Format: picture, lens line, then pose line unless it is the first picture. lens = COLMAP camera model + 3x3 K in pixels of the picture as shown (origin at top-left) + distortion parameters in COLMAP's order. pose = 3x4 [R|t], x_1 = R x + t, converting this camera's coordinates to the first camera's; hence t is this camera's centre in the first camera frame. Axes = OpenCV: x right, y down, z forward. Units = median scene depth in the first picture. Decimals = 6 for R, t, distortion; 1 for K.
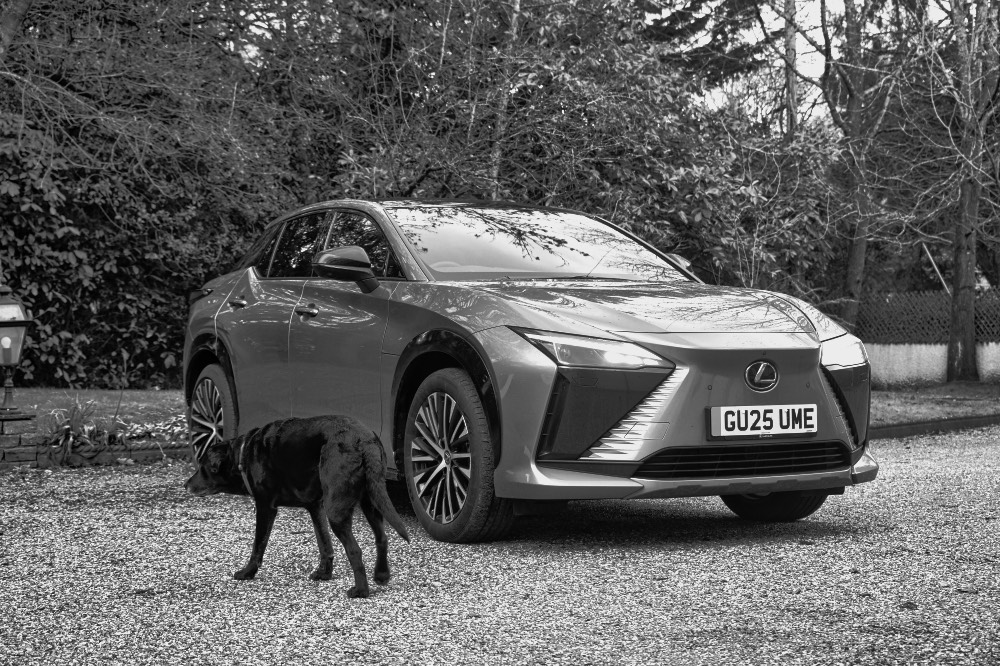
lens RADIAL K [[1581.7, 0, 500.0], [0, 1581.7, 333.0], [0, 0, 1]] dist [0.043681, 0.061332]
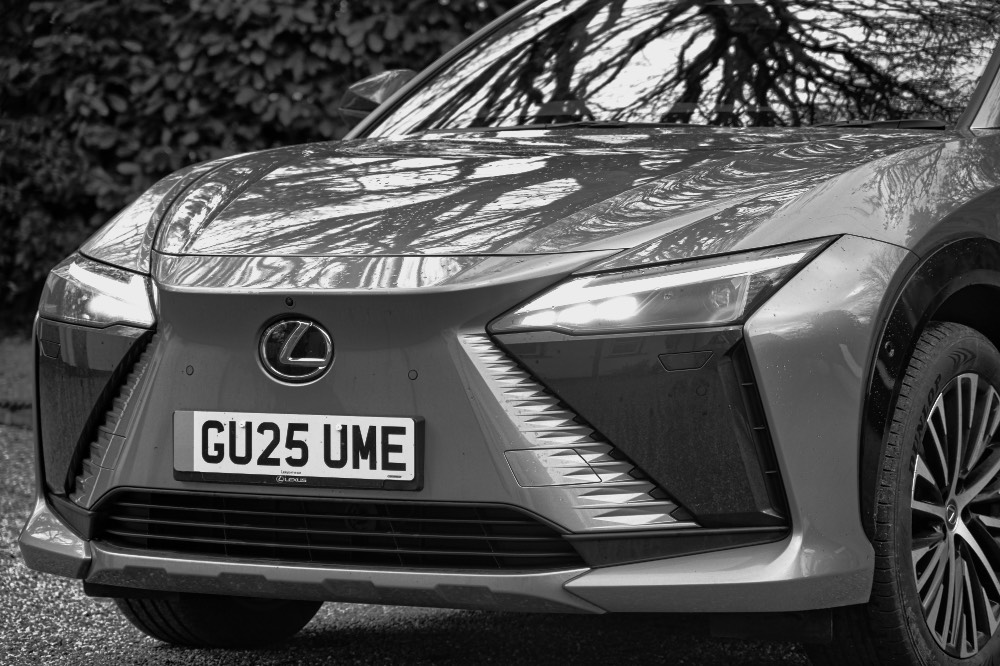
lens RADIAL K [[3327.0, 0, 500.0], [0, 3327.0, 333.0], [0, 0, 1]] dist [0.147359, 3.561931]
pose [[0.504848, 0.030969, -0.862653, 1.044504], [0.005545, 0.999219, 0.039117, -0.016112], [0.863191, -0.024532, 0.504282, 0.560271]]
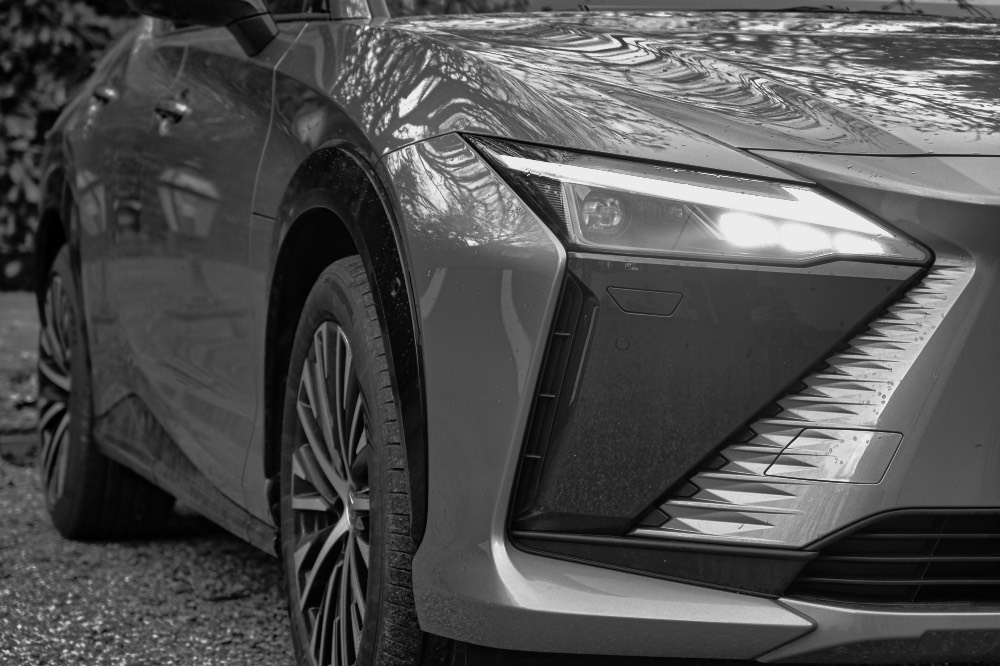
lens RADIAL K [[2941.1, 0, 500.0], [0, 2941.1, 333.0], [0, 0, 1]] dist [0.082547, 0.564469]
pose [[0.974603, 0.022640, -0.222791, 0.156815], [-0.012505, 0.998826, 0.046796, 0.008877], [0.223589, -0.042822, 0.973742, 0.387487]]
